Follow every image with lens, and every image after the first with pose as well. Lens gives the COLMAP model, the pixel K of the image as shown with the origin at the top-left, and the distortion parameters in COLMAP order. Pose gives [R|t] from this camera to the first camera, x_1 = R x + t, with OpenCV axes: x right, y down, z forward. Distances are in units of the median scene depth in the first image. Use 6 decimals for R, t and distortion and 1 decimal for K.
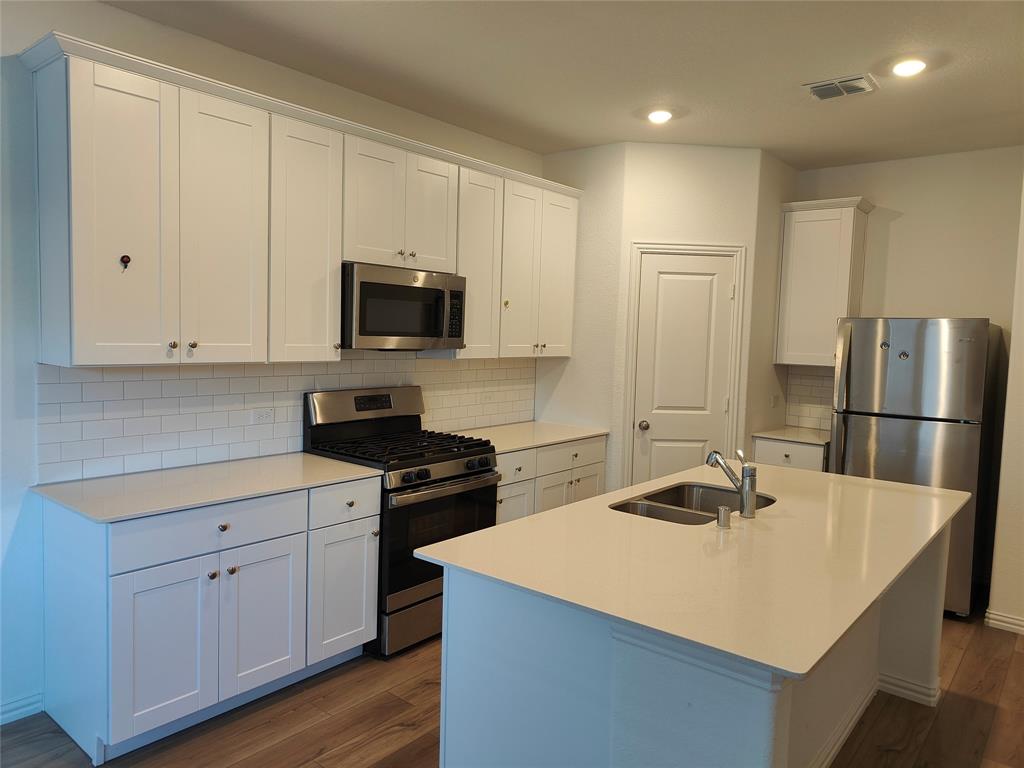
lens RADIAL K [[713.0, 0, 505.7], [0, 713.0, 382.3], [0, 0, 1]] dist [0.024430, -0.011711]
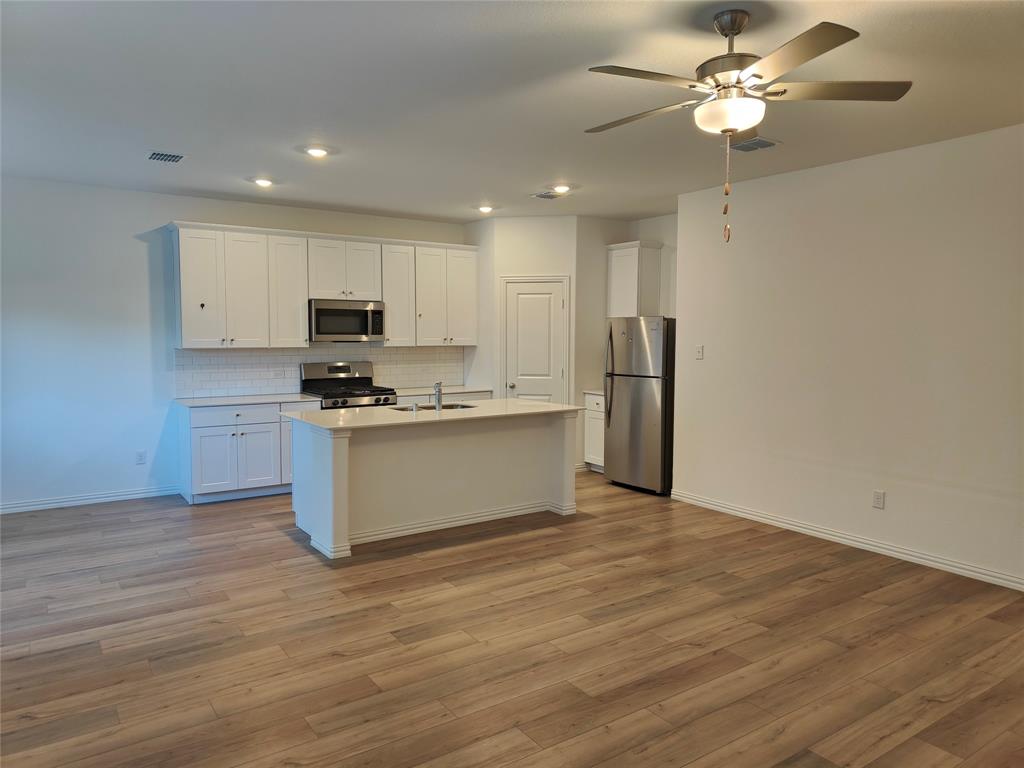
lens RADIAL K [[713.0, 0, 515.0], [0, 713.0, 384.7], [0, 0, 1]] dist [0.024430, -0.011711]
pose [[0.962843, -0.007333, -0.269962, 0.799436], [0.005990, 0.999965, -0.005797, 0.083641], [0.269995, 0.003965, 0.962854, -0.736977]]
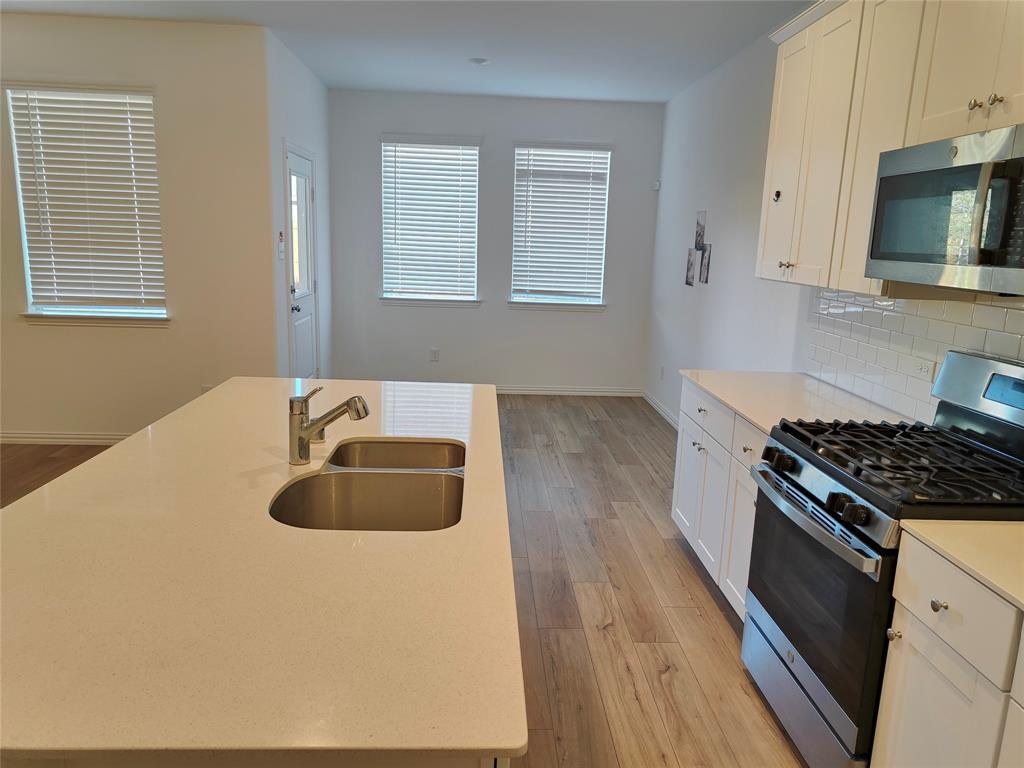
lens RADIAL K [[713.0, 0, 516.7], [0, 713.0, 387.0], [0, 0, 1]] dist [0.024430, -0.011711]
pose [[-0.731993, 0.082451, -0.676305, 0.461756], [-0.109240, 0.965604, 0.235955, -0.063255], [0.672498, 0.246597, -0.697808, 1.134987]]
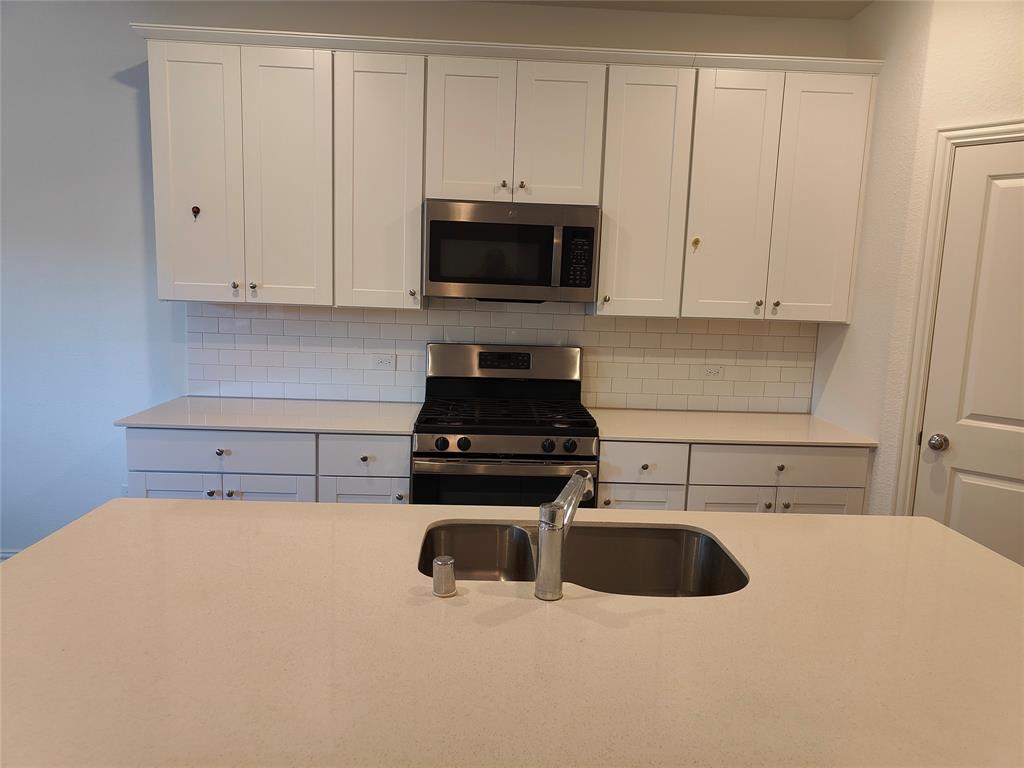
lens RADIAL K [[713.0, 0, 515.1], [0, 713.0, 386.1], [0, 0, 1]] dist [0.024430, -0.011711]
pose [[0.668785, 0.102860, -0.736306, 0.484809], [-0.070585, 0.994694, 0.074843, -0.007286], [0.740097, 0.001918, 0.672497, 0.415662]]
